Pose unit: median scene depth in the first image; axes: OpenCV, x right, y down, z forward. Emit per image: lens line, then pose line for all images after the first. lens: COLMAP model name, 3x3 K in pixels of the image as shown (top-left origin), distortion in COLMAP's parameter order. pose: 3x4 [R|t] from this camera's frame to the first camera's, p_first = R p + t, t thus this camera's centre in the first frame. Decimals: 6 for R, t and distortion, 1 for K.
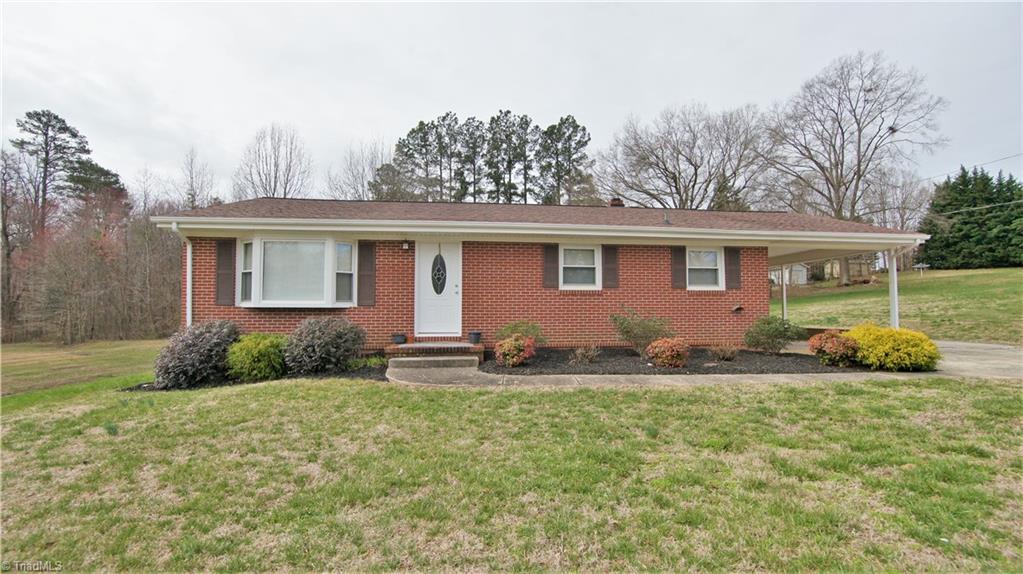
lens RADIAL K [[454.3, 0, 513.2], [0, 454.3, 294.6], [0, 0, 1]] dist [-0.034237, 0.006050]
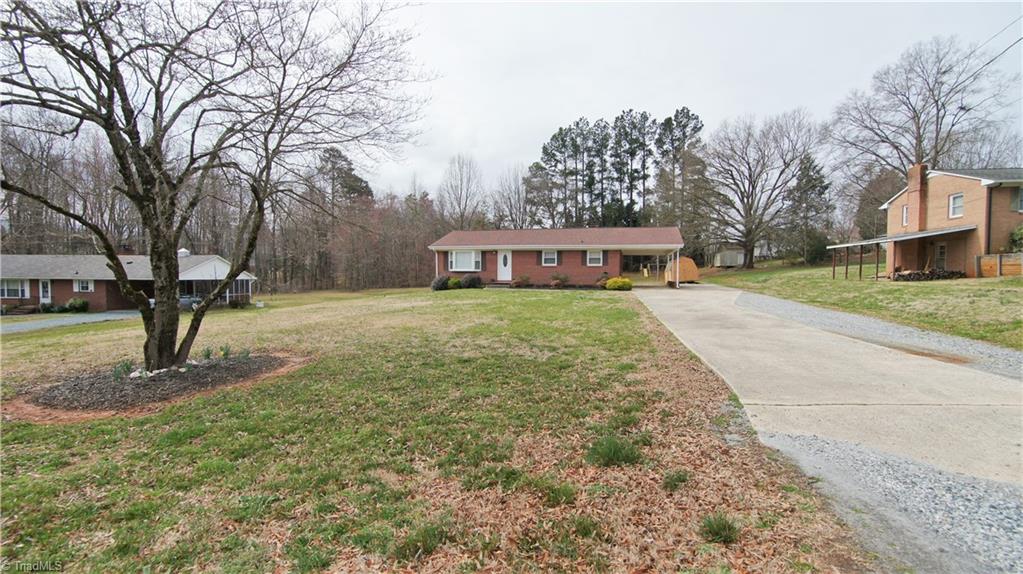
lens RADIAL K [[454.3, 0, 513.2], [0, 454.3, 294.6], [0, 0, 1]] dist [-0.034237, 0.006050]
pose [[0.928389, 0.025186, -0.370755, 0.230587], [0.006191, 0.996514, 0.083197, -0.015573], [0.371558, -0.079534, 0.924997, -0.416303]]
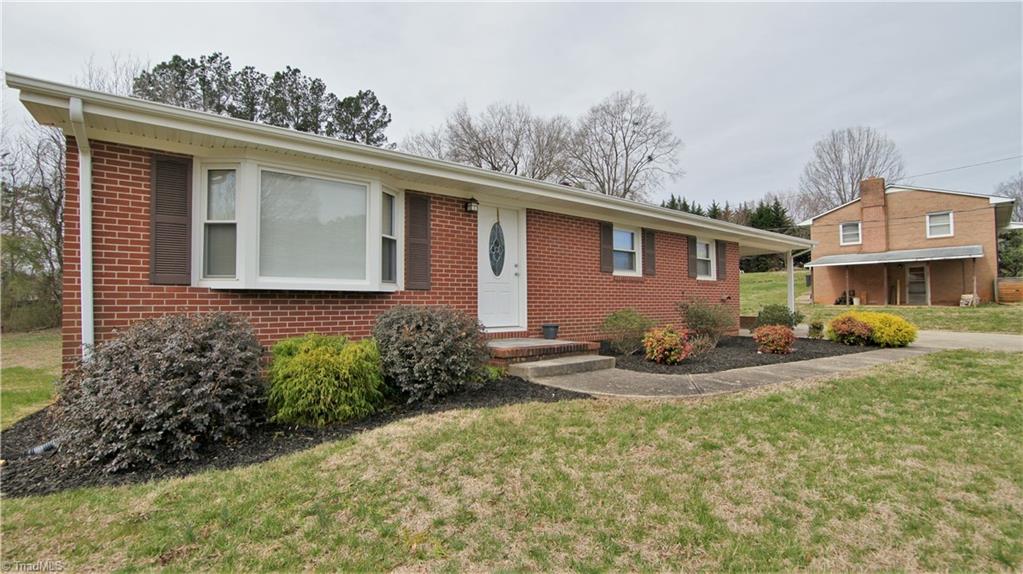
lens RADIAL K [[454.3, 0, 513.2], [0, 454.3, 294.6], [0, 0, 1]] dist [-0.034237, 0.006050]
pose [[0.865682, 0.009611, 0.500502, -0.111690], [-0.018437, 0.999749, 0.012691, 0.004349], [-0.500255, -0.020214, 0.865642, 0.072282]]
